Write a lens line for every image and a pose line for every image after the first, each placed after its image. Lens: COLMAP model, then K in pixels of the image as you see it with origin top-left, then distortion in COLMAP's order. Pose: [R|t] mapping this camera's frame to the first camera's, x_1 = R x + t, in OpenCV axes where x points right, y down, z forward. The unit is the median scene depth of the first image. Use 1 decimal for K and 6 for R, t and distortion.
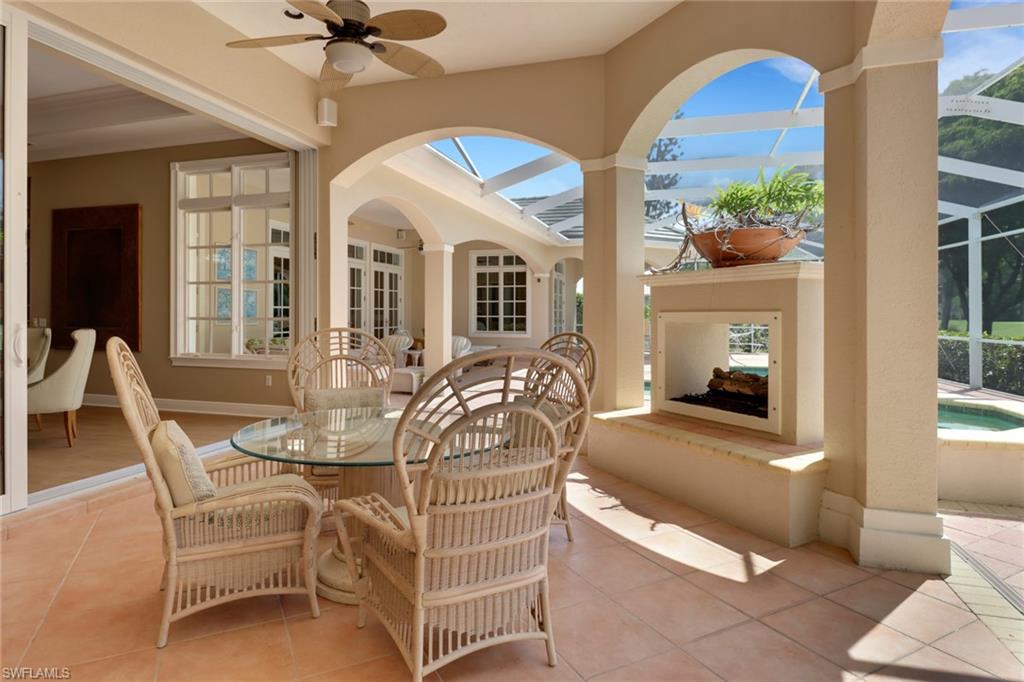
lens RADIAL K [[572.4, 0, 512.9], [0, 572.4, 317.4], [0, 0, 1]] dist [-0.002328, -0.000835]
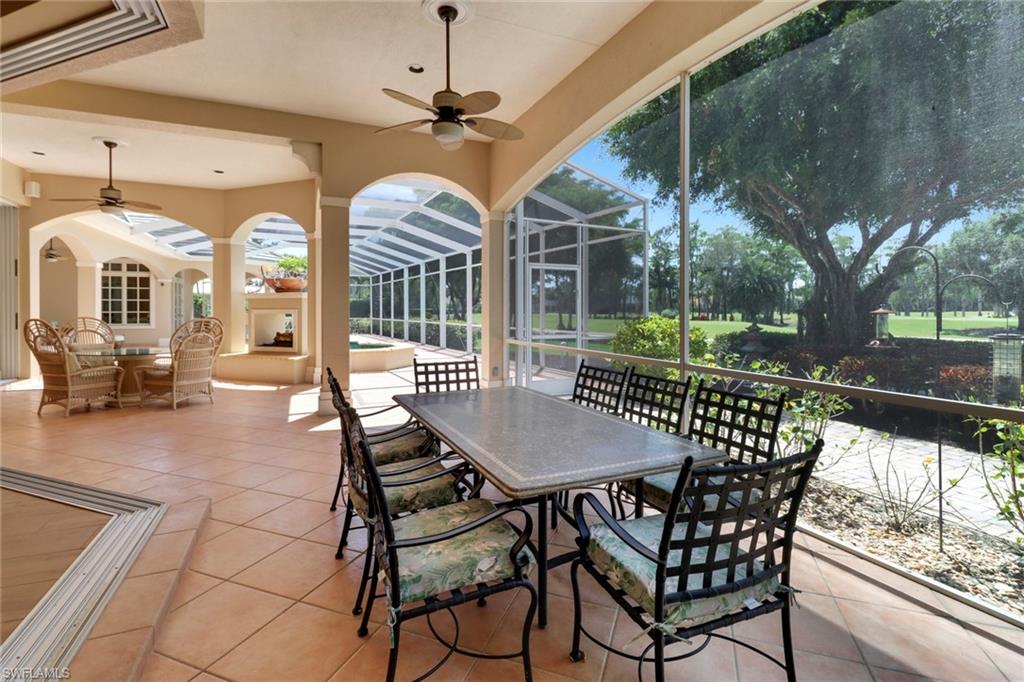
lens RADIAL K [[479.9, 0, 512.0], [0, 479.9, 317.9], [0, 0, 1]] dist [0.000647, -0.000267]
pose [[0.757317, -0.010298, 0.652966, -0.077594], [0.003464, 0.999925, 0.011751, 0.002172], [-0.653038, -0.006637, 0.757296, -0.413725]]
